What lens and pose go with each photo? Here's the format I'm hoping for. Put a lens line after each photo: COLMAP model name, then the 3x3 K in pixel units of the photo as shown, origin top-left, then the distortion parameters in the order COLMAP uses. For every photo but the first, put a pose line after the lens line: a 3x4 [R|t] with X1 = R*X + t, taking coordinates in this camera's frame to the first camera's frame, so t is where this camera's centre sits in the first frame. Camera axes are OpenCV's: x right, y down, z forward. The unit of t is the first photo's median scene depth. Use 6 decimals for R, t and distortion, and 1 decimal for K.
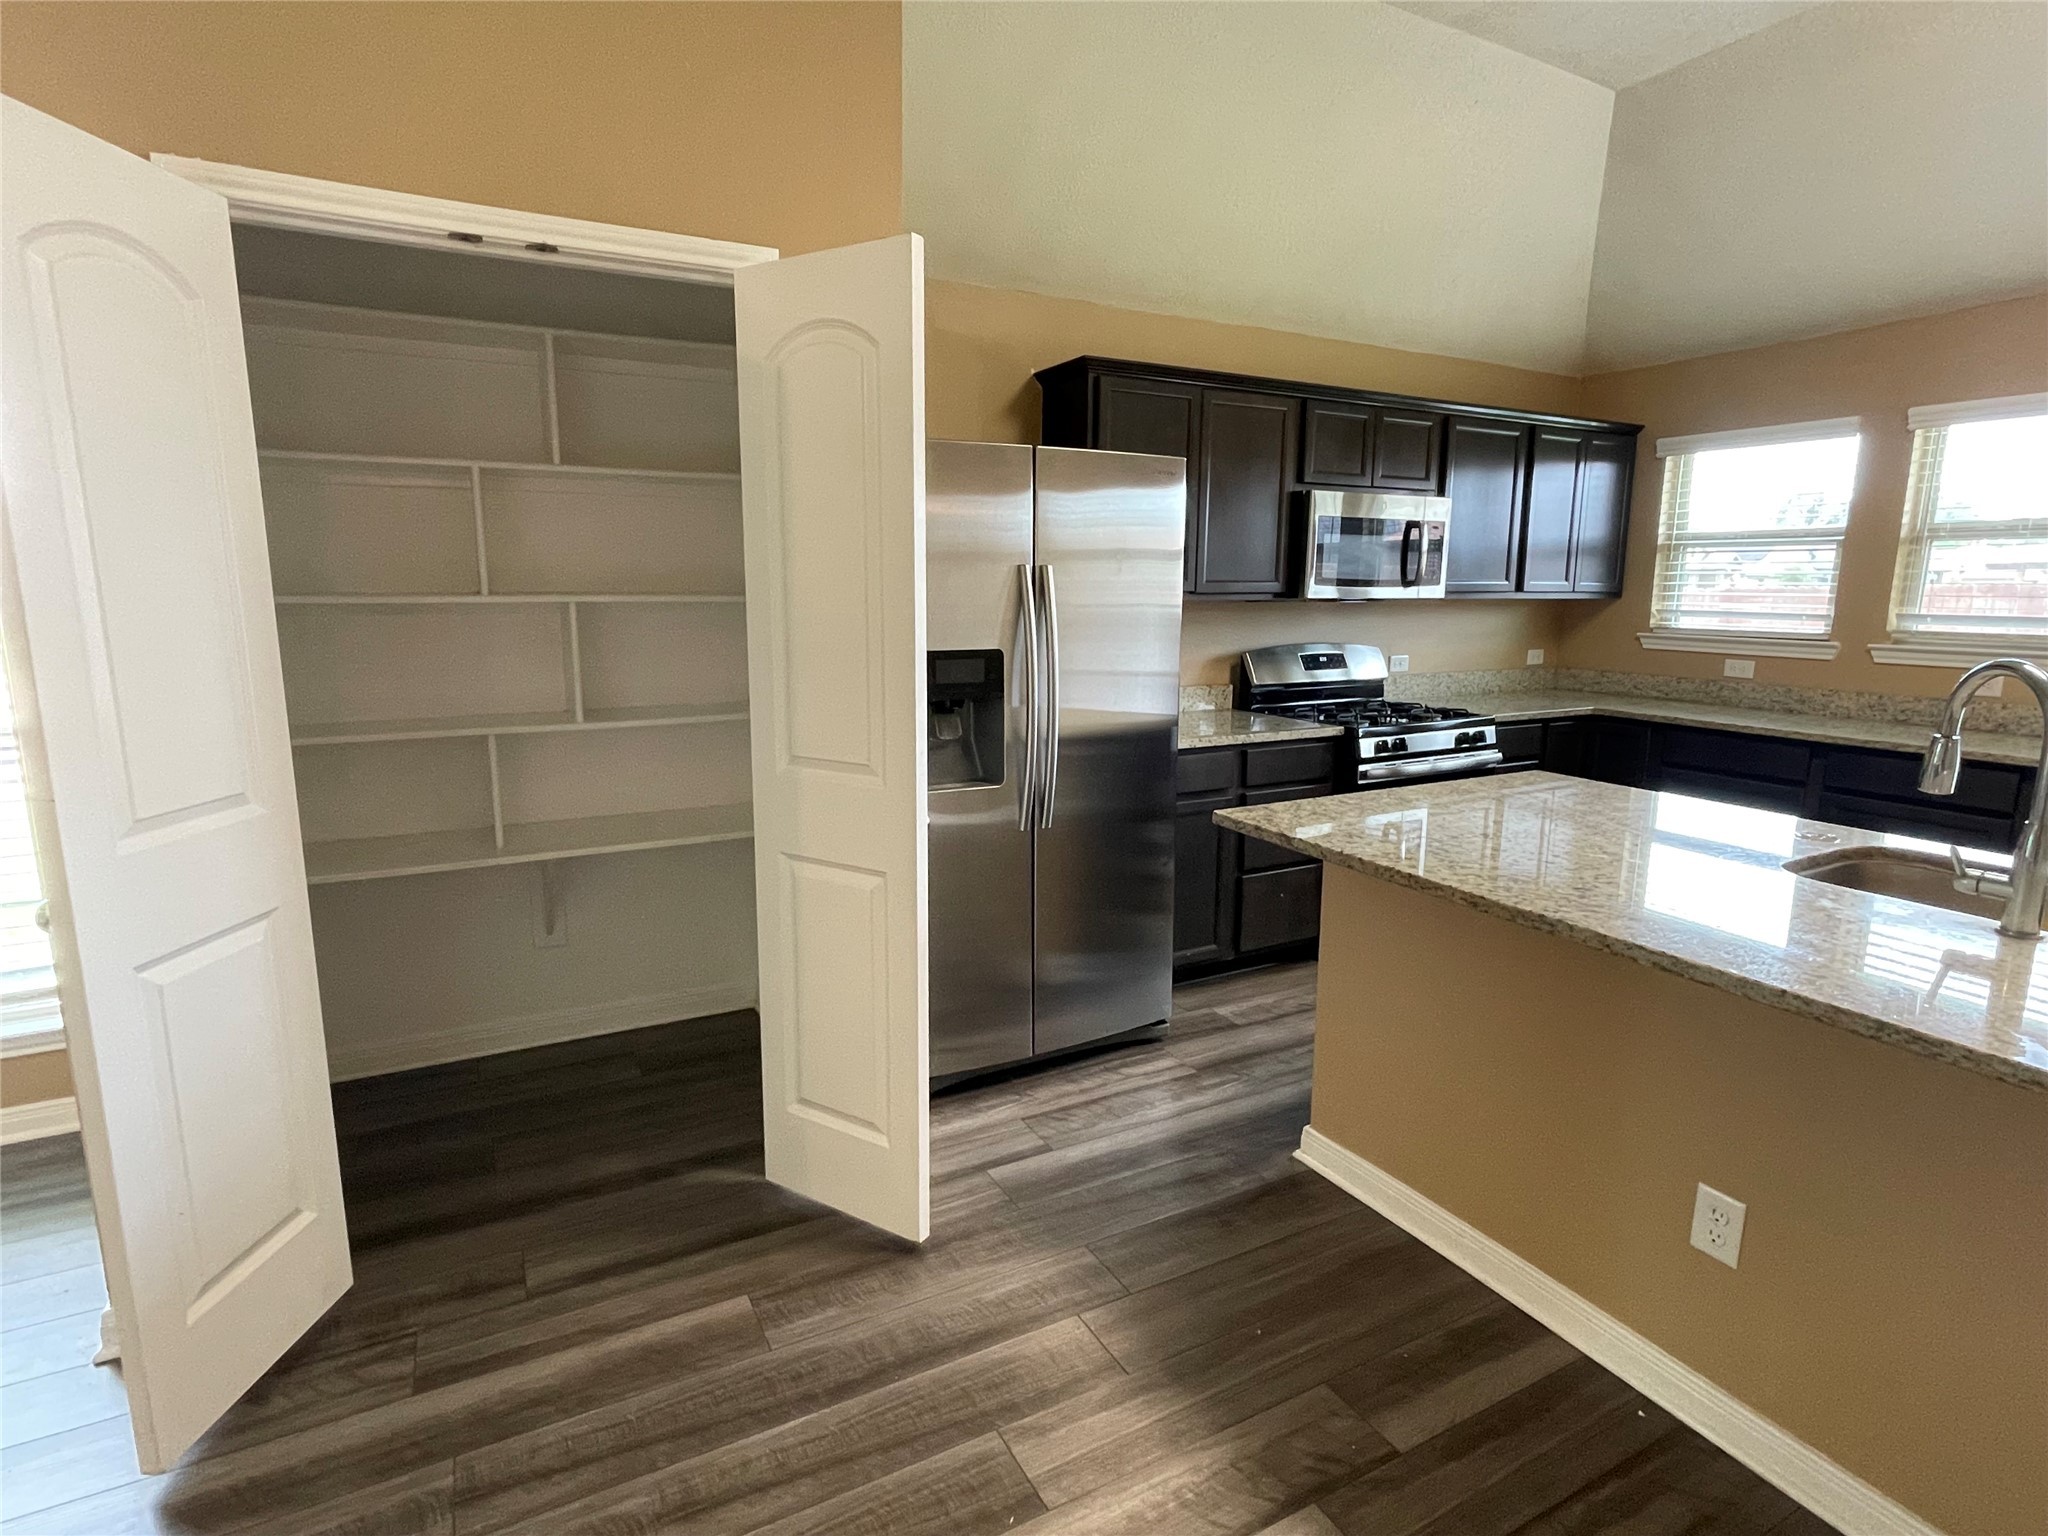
lens RADIAL K [[1035.6, 0, 1014.2], [0, 1035.6, 773.0], [0, 0, 1]] dist [-0.009561, 0.003195]
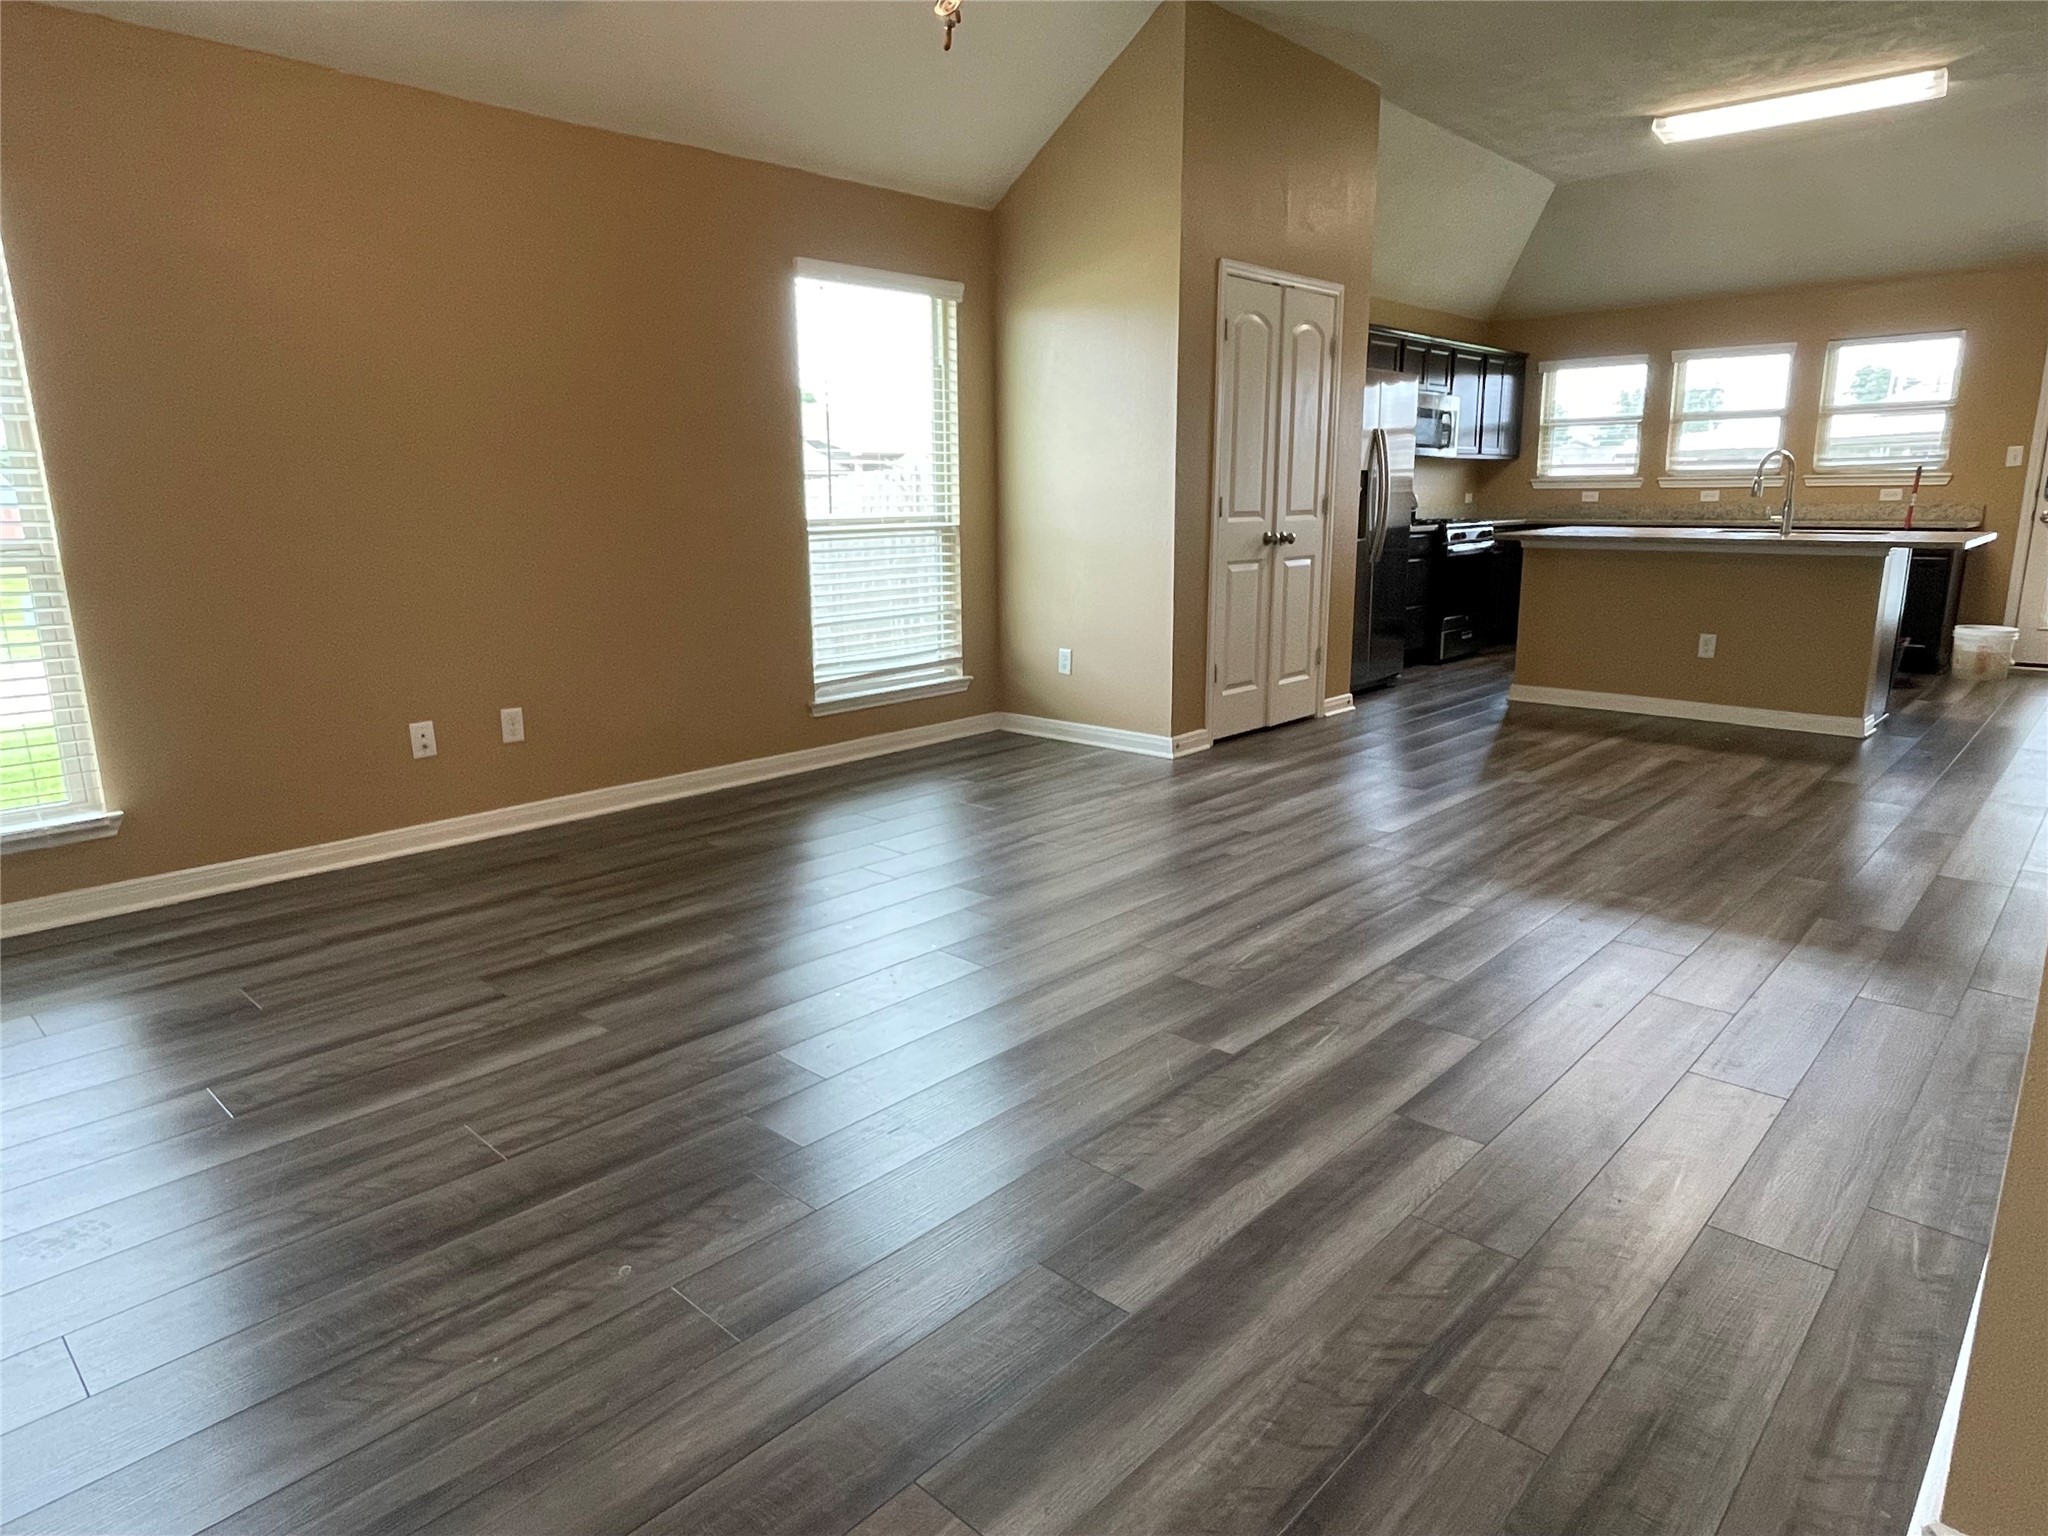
lens RADIAL K [[1211.9, 0, 1020.7], [0, 1211.9, 762.5], [0, 0, 1]] dist [-0.008264, 0.002322]
pose [[0.945899, -0.084732, 0.313201, -1.240281], [0.073453, 0.996159, 0.047663, 0.249158], [-0.316037, -0.022079, 0.948490, -0.905610]]
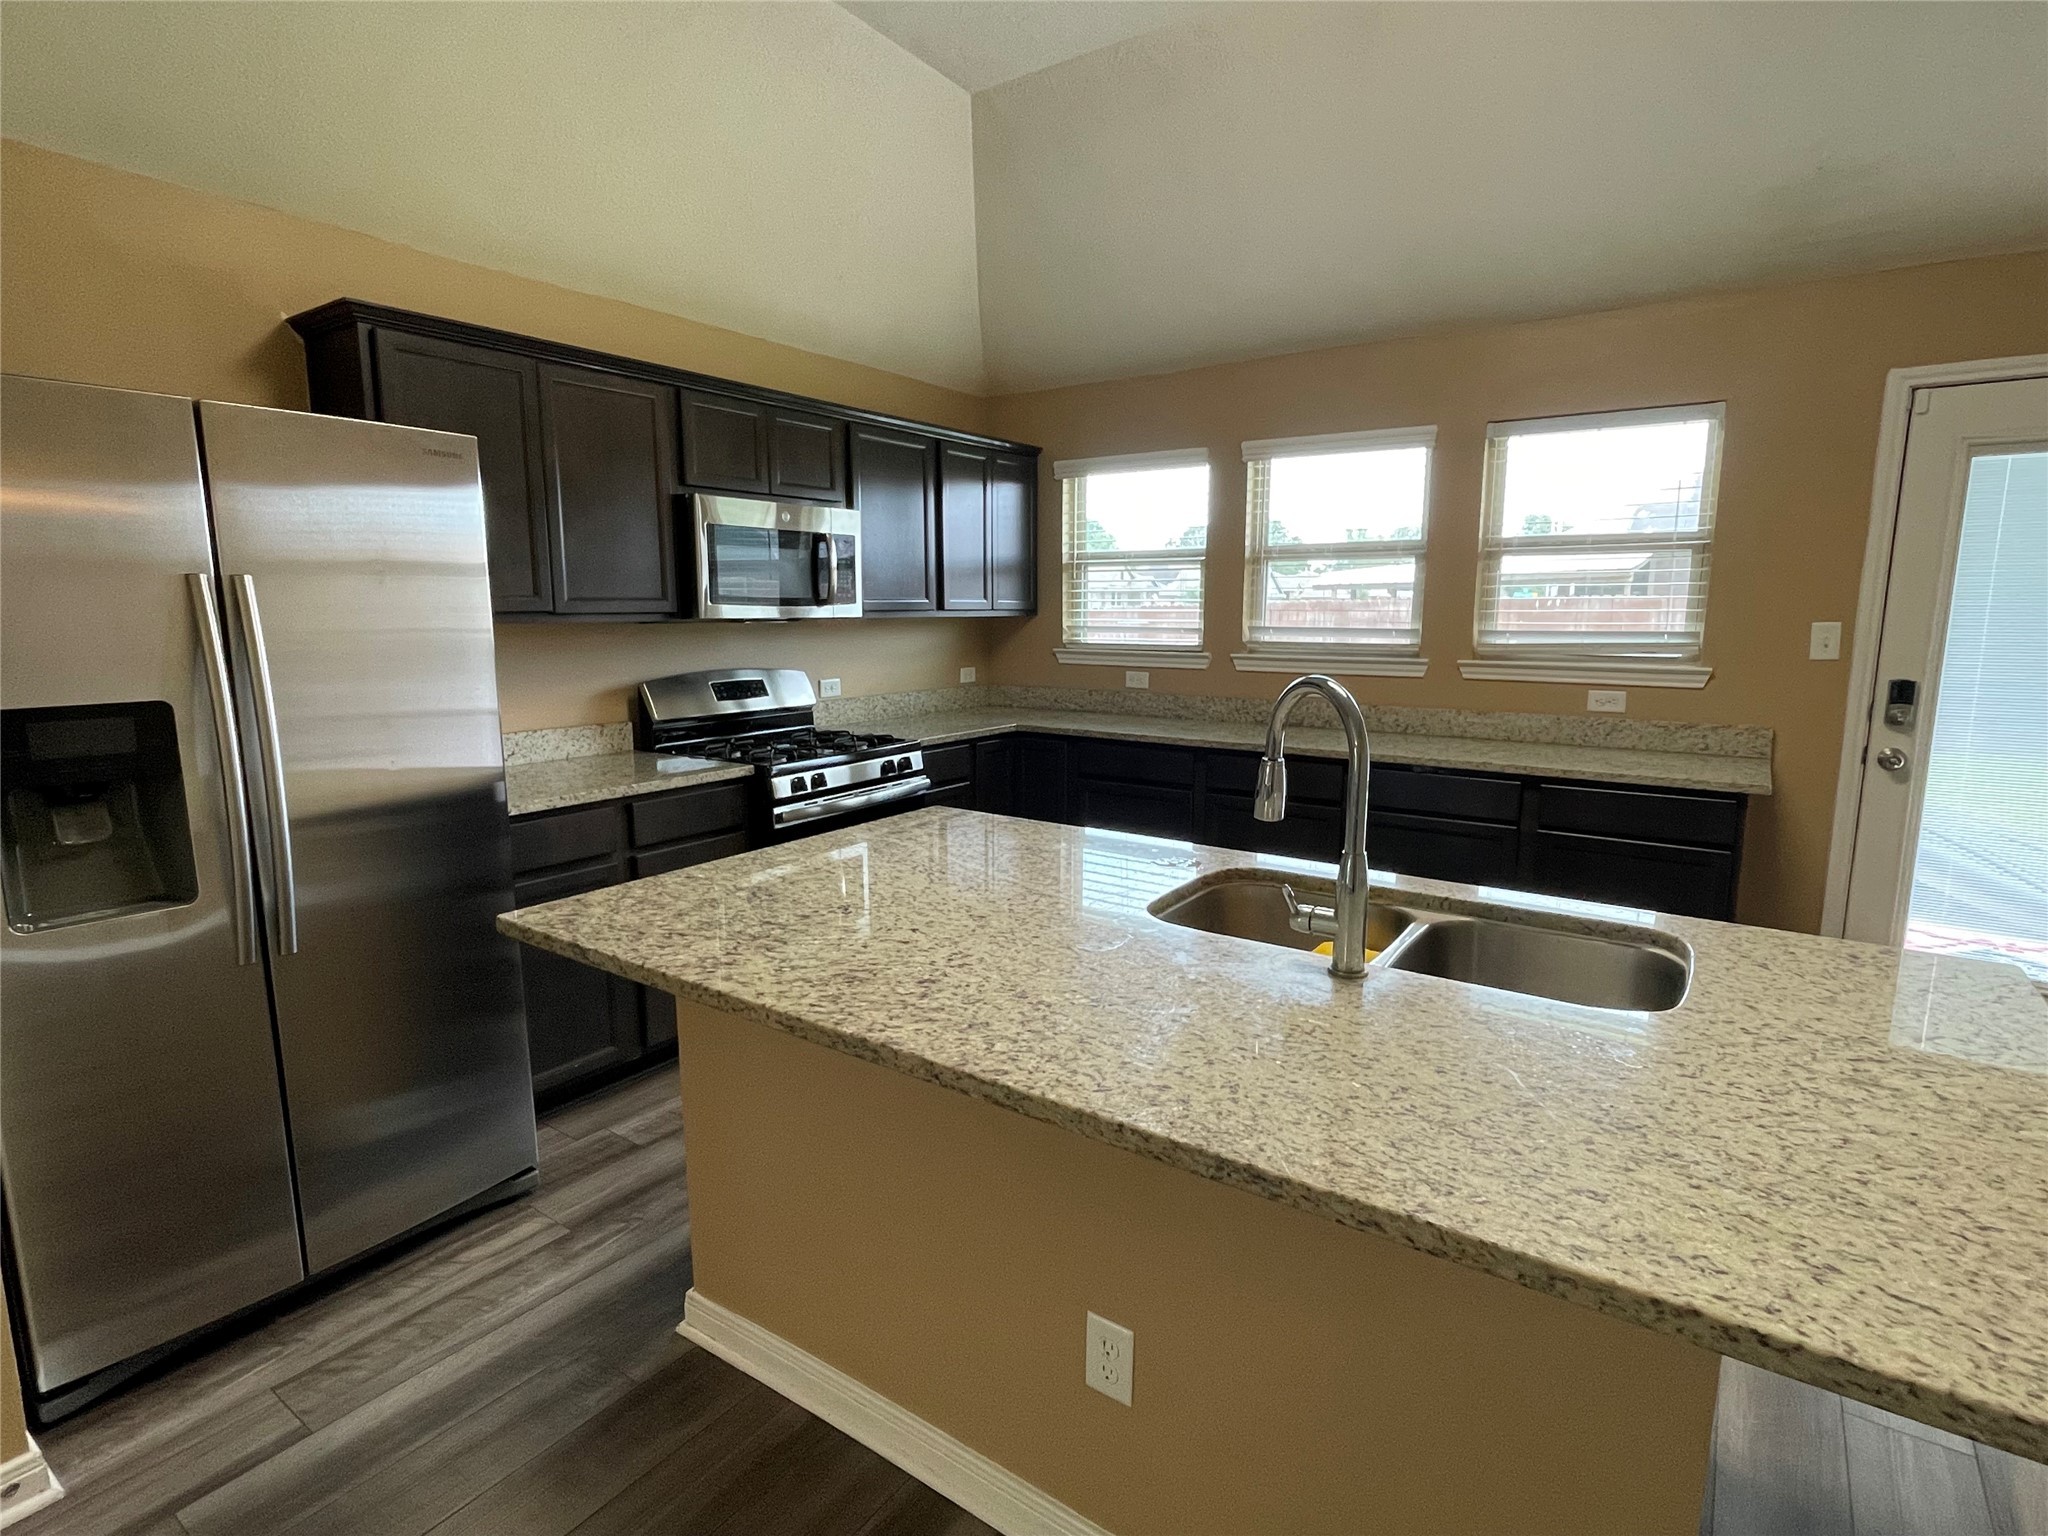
lens RADIAL K [[1035.6, 0, 1015.6], [0, 1035.6, 774.2], [0, 0, 1]] dist [-0.009561, 0.003195]
pose [[0.892119, -0.077343, 0.445130, 0.149918], [0.085645, 0.996325, 0.001467, -0.023054], [-0.443608, 0.036814, 0.895465, 0.142322]]
